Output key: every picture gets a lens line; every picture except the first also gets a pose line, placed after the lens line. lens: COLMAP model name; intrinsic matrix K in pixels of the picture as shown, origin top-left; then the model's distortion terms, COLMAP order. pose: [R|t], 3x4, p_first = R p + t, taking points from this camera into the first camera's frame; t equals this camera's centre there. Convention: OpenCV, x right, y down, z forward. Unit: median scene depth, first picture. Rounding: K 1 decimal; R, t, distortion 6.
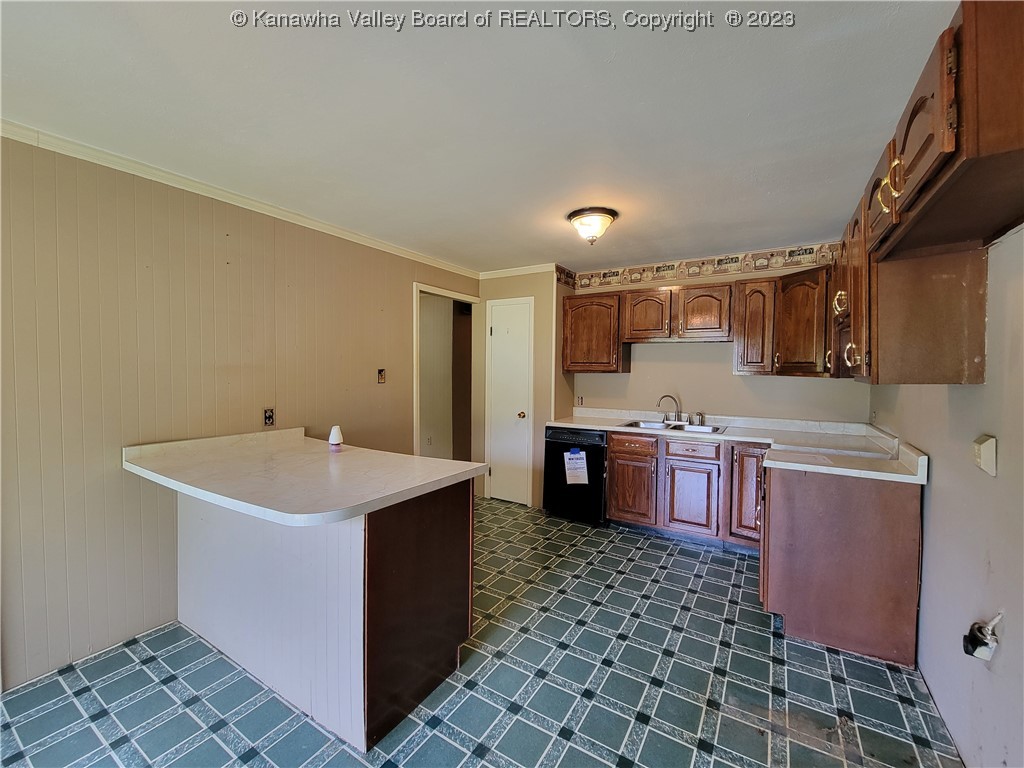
lens RADIAL K [[420.5, 0, 513.3], [0, 420.5, 379.7], [0, 0, 1]] dist [0.004747, -0.001456]
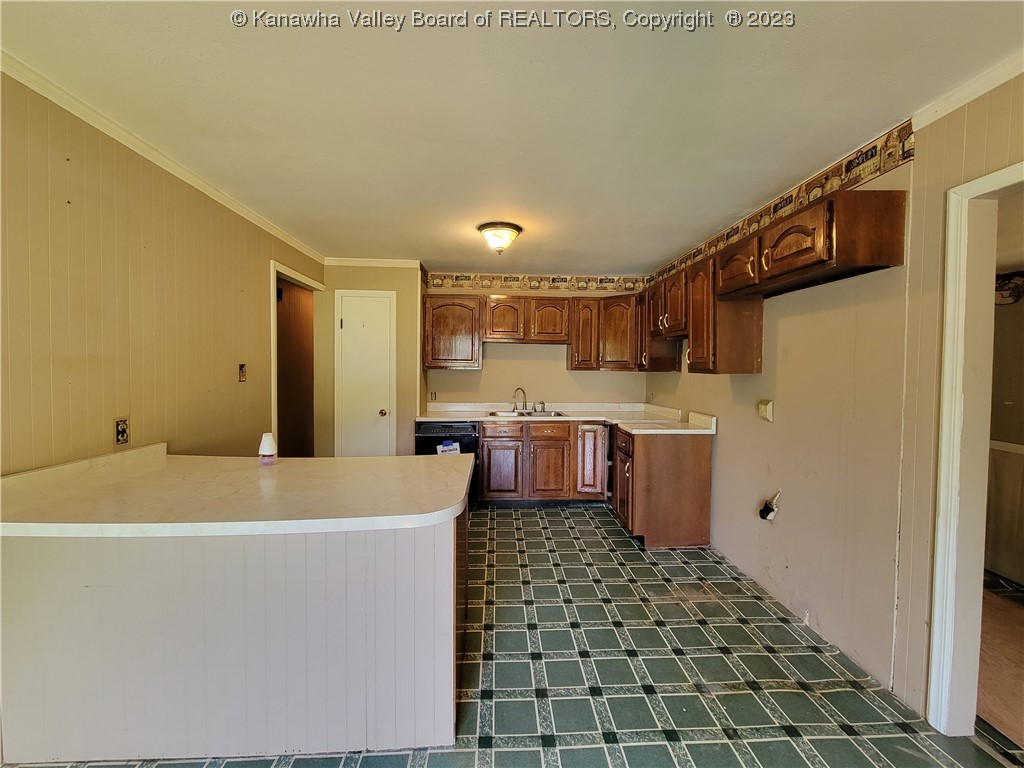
lens RADIAL K [[420.5, 0, 514.6], [0, 420.5, 382.3], [0, 0, 1]] dist [0.004747, -0.001456]
pose [[0.822483, -0.018452, 0.568491, -0.430688], [0.012188, 0.999816, 0.014819, 0.004775], [-0.568660, -0.005260, 0.822556, 0.052421]]
